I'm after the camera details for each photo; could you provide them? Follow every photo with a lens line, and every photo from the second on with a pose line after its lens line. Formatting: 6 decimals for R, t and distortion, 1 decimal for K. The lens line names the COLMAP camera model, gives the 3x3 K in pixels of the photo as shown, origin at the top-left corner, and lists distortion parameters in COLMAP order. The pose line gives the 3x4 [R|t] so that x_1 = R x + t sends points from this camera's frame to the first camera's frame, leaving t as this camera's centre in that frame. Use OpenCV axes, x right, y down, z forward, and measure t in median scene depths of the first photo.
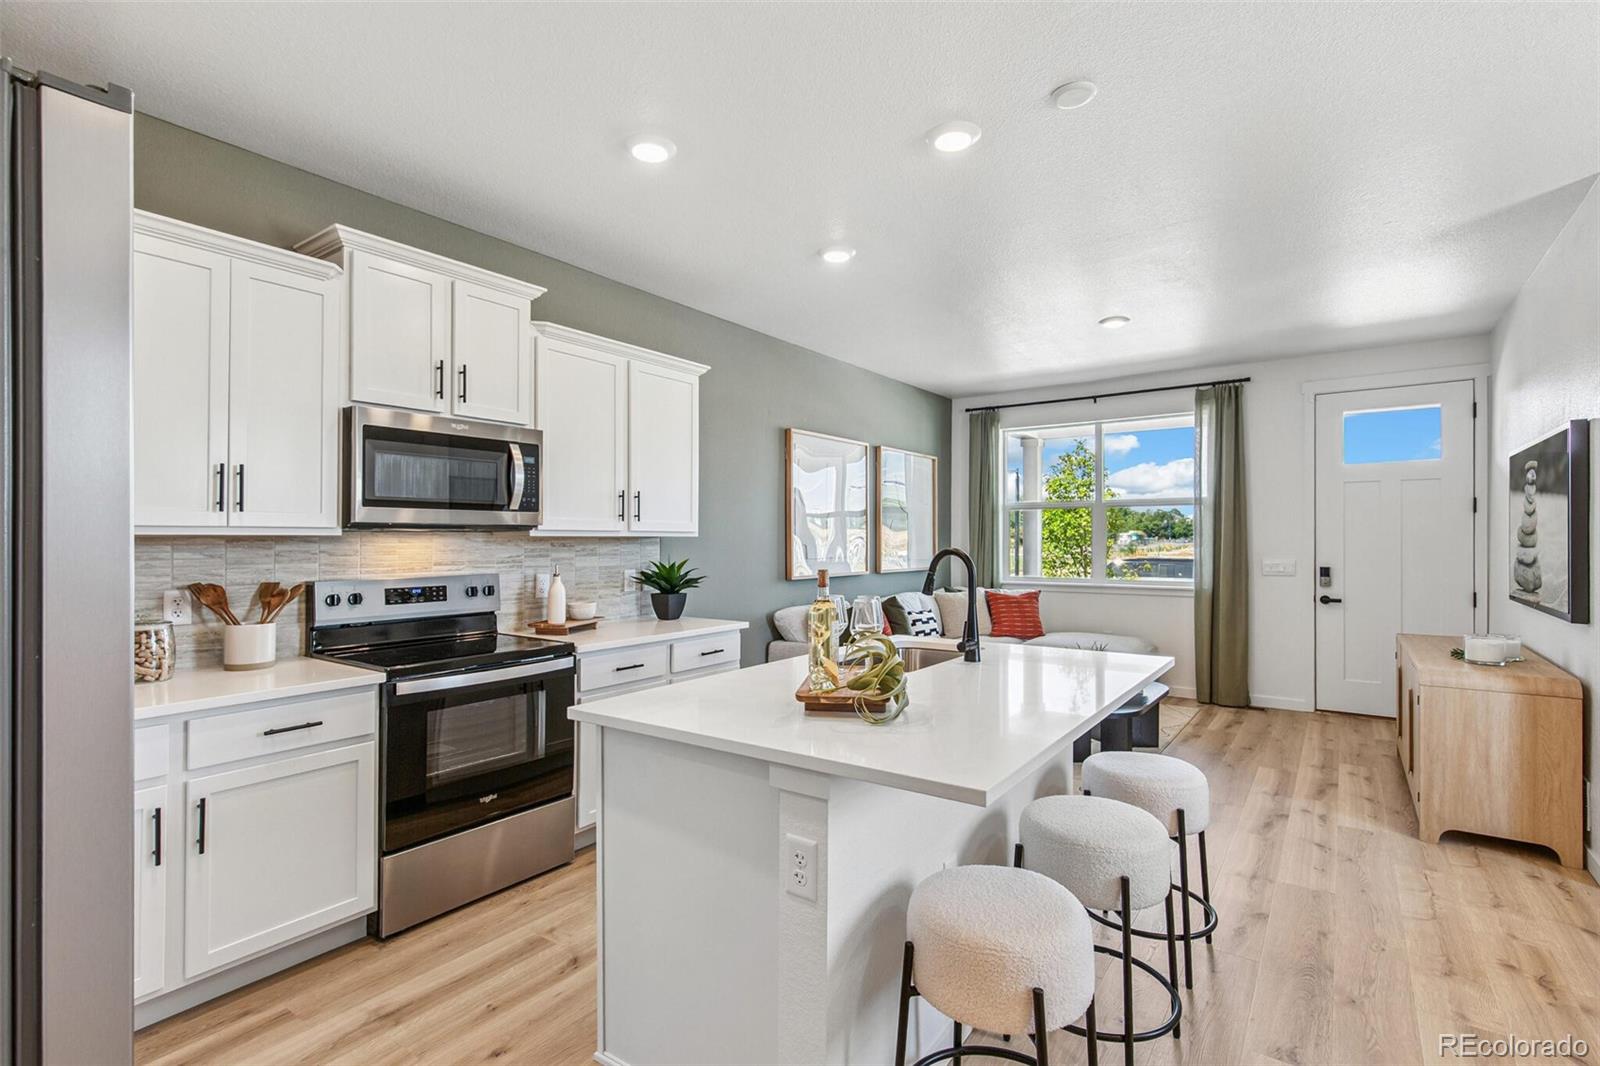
lens RADIAL K [[742.9, 0, 800.1], [0, 742.9, 543.1], [0, 0, 1]] dist [0.002616, 0.000054]
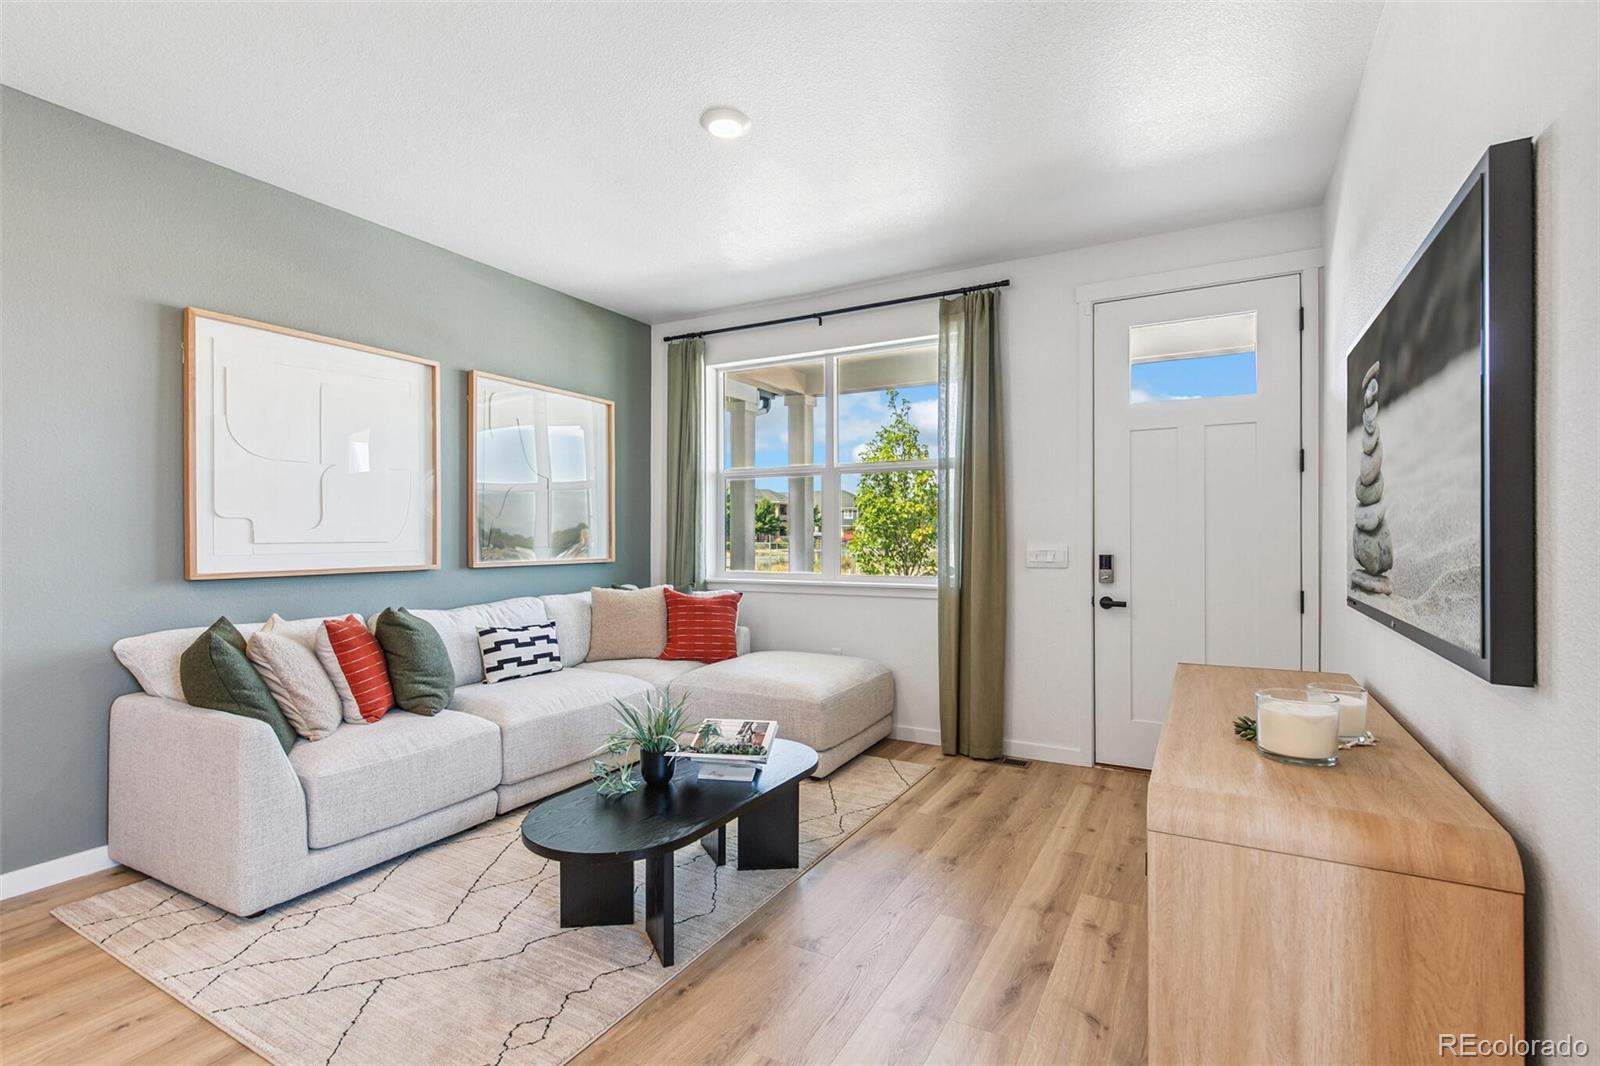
lens RADIAL K [[745.7, 0, 800.3], [0, 745.7, 537.8], [0, 0, 1]] dist [0.009976, -0.000594]
pose [[0.991954, -0.000492, 0.126598, 0.324804], [0.000867, 0.999995, -0.002900, 0.017480], [-0.126596, 0.002986, 0.991950, 0.338203]]
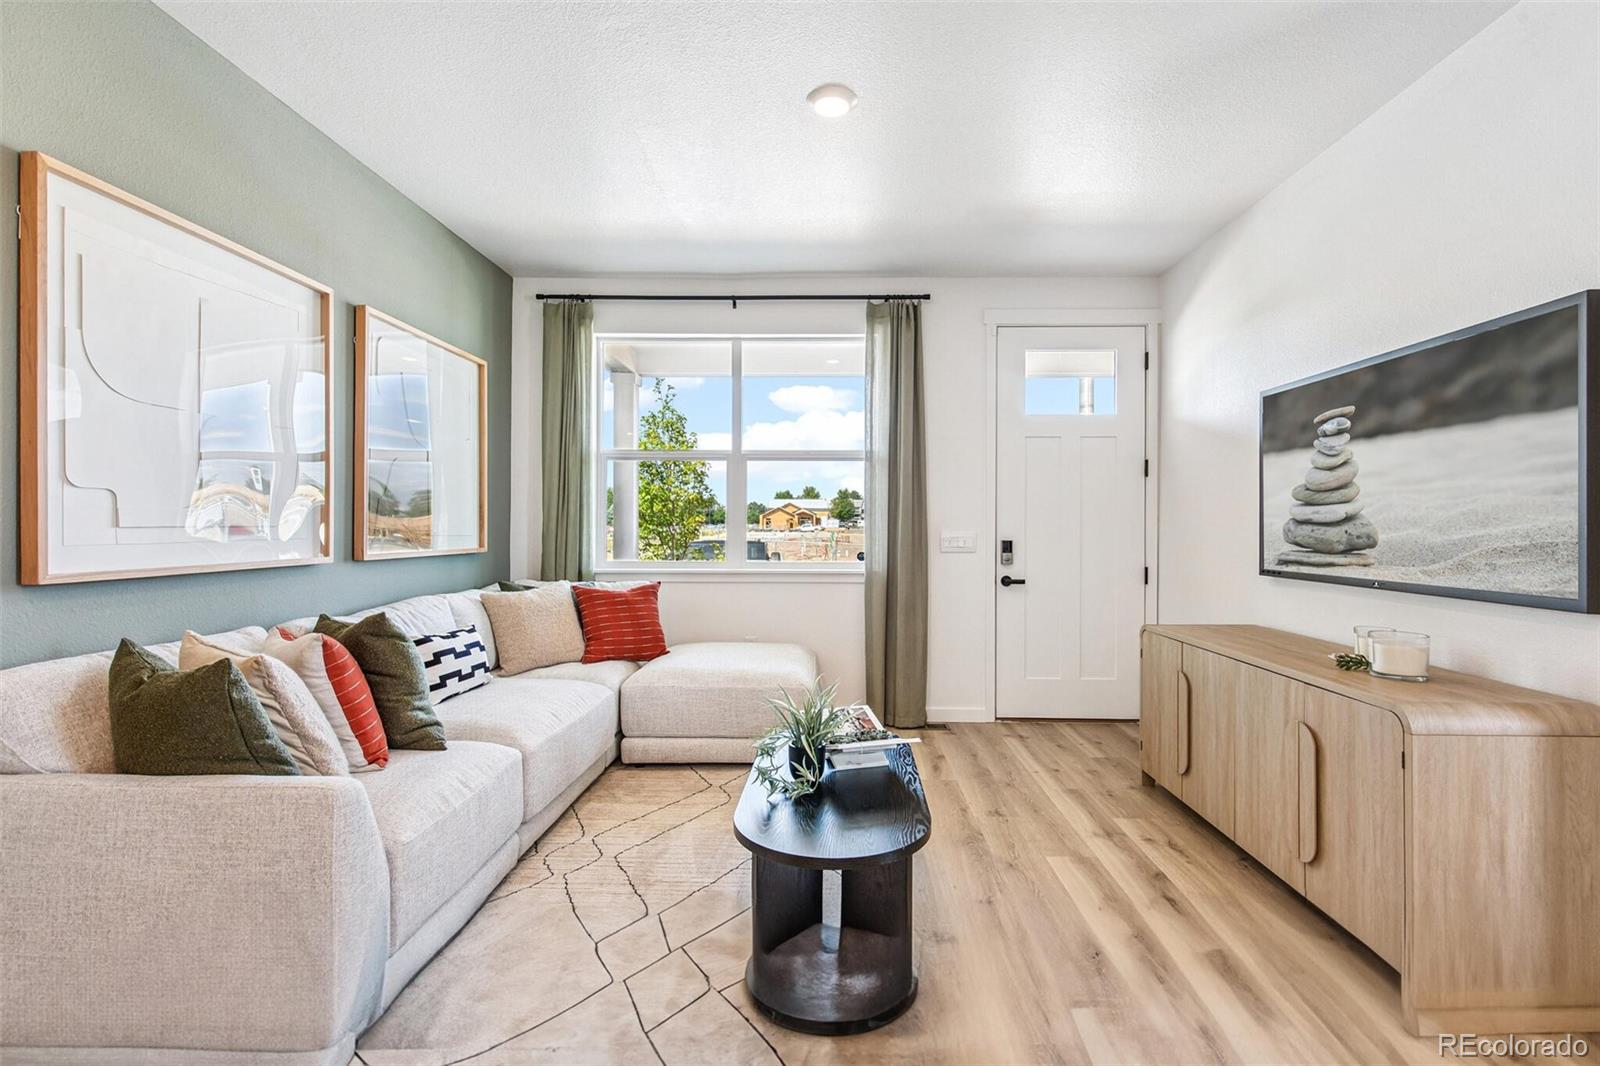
lens RADIAL K [[743.3, 0, 828.5], [0, 743.3, 524.2], [0, 0, 1]] dist [0.011726, 0.000198]
pose [[0.814394, 0.005895, 0.580283, 0.075545], [-0.002742, 0.999976, -0.006310, 0.019146], [-0.580307, 0.003547, 0.814390, 0.434041]]
